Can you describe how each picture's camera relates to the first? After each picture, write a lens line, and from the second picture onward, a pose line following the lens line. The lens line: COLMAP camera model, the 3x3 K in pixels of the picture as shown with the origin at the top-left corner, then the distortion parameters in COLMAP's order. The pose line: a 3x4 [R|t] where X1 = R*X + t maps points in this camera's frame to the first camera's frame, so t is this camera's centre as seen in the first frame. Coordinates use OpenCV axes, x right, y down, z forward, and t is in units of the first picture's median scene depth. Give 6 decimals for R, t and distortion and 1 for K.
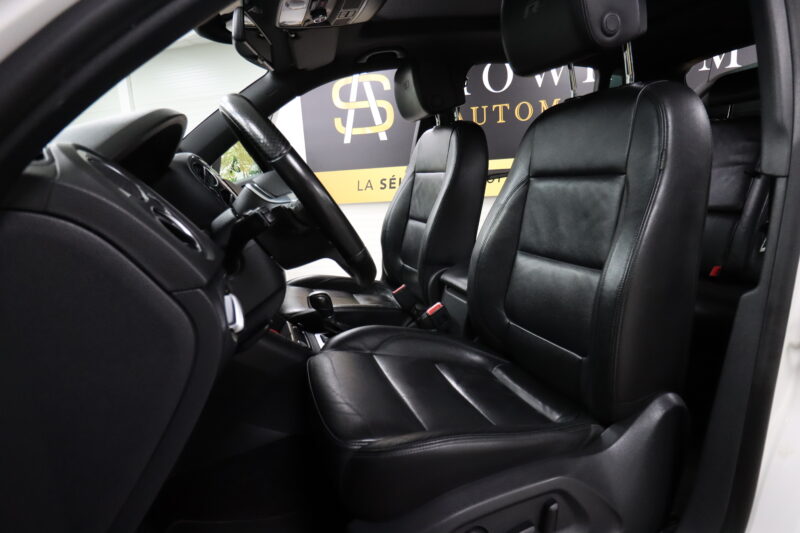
lens RADIAL K [[444.4, 0, 408.1], [0, 444.4, 267.8], [0, 0, 1]] dist [-0.004842, -0.000567]
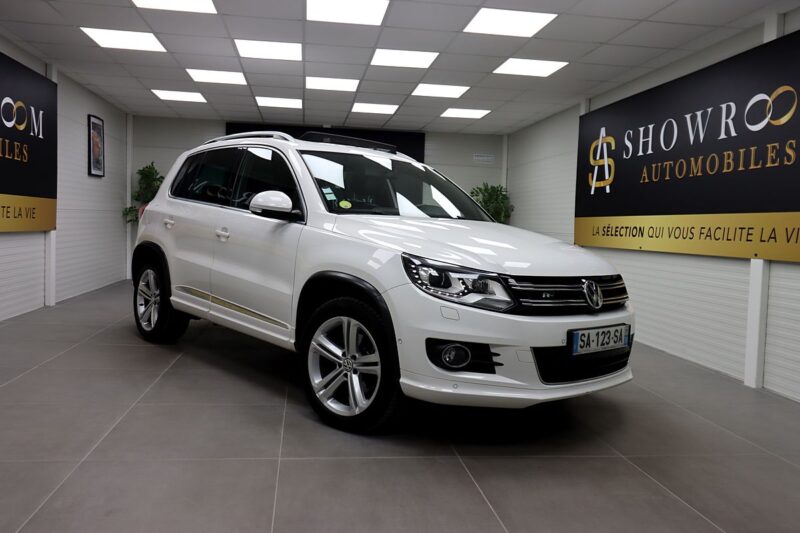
lens RADIAL K [[642.0, 0, 399.8], [0, 642.0, 269.3], [0, 0, 1]] dist [0.024693, -0.021489]
pose [[0.366523, 0.131389, -0.921085, 1.271579], [-0.221385, 0.973861, 0.050823, -0.065747], [0.903687, 0.185286, 0.386030, -0.063603]]
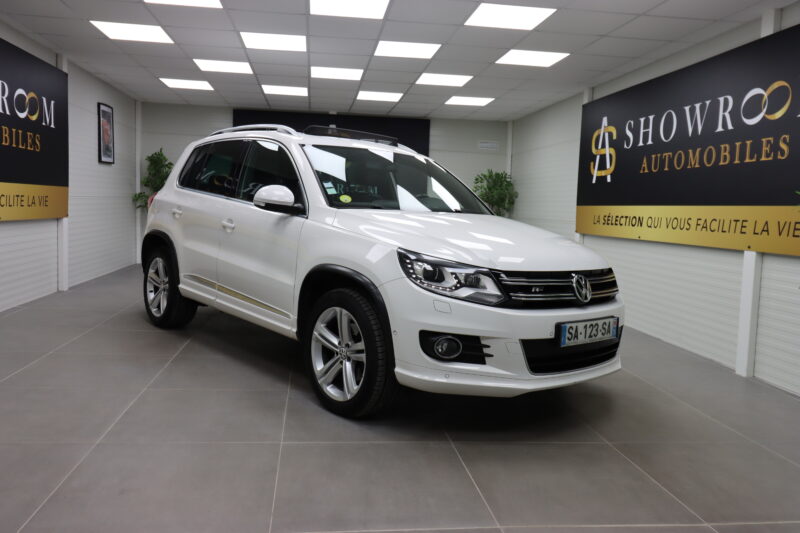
lens RADIAL K [[642.0, 0, 397.6], [0, 642.0, 269.8], [0, 0, 1]] dist [0.024693, -0.021489]
pose [[0.350105, 0.160256, -0.922900, 1.305142], [-0.224706, 0.970856, 0.083340, -0.086163], [0.909359, 0.178203, 0.375912, -0.065229]]
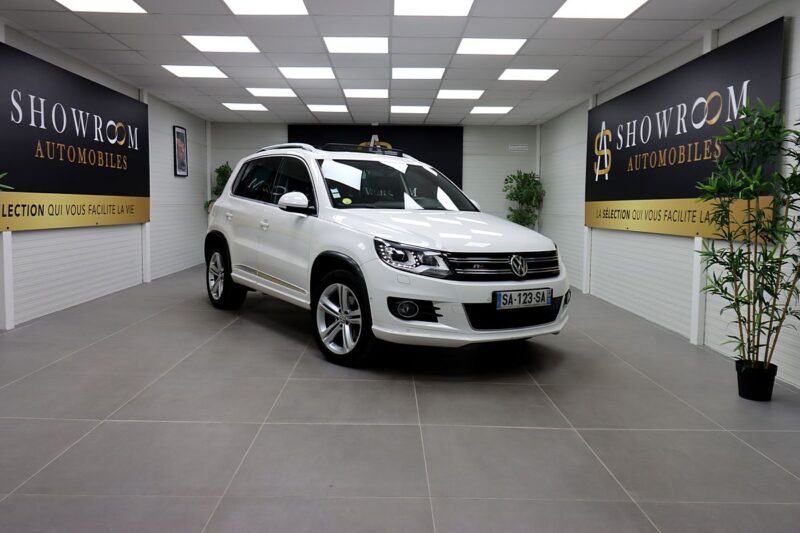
lens RADIAL K [[642.0, 0, 395.2], [0, 642.0, 269.9], [0, 0, 1]] dist [0.024693, -0.021489]
pose [[0.238312, 0.154615, -0.958802, 1.597290], [-0.200498, 0.973811, 0.107201, -0.113171], [0.950267, 0.166690, 0.263071, -0.010739]]
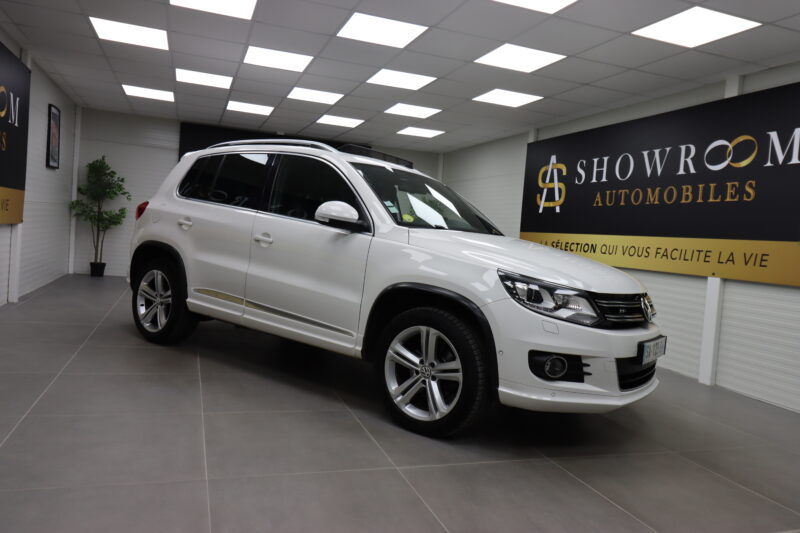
lens RADIAL K [[581.4, 0, 401.0], [0, 581.4, 266.9], [0, 0, 1]] dist [0.016422, -0.013586]
pose [[0.543373, 0.144375, -0.826984, 1.114201], [-0.255997, 0.966678, 0.000559, -0.019437], [0.799507, 0.211401, 0.562226, -0.276447]]
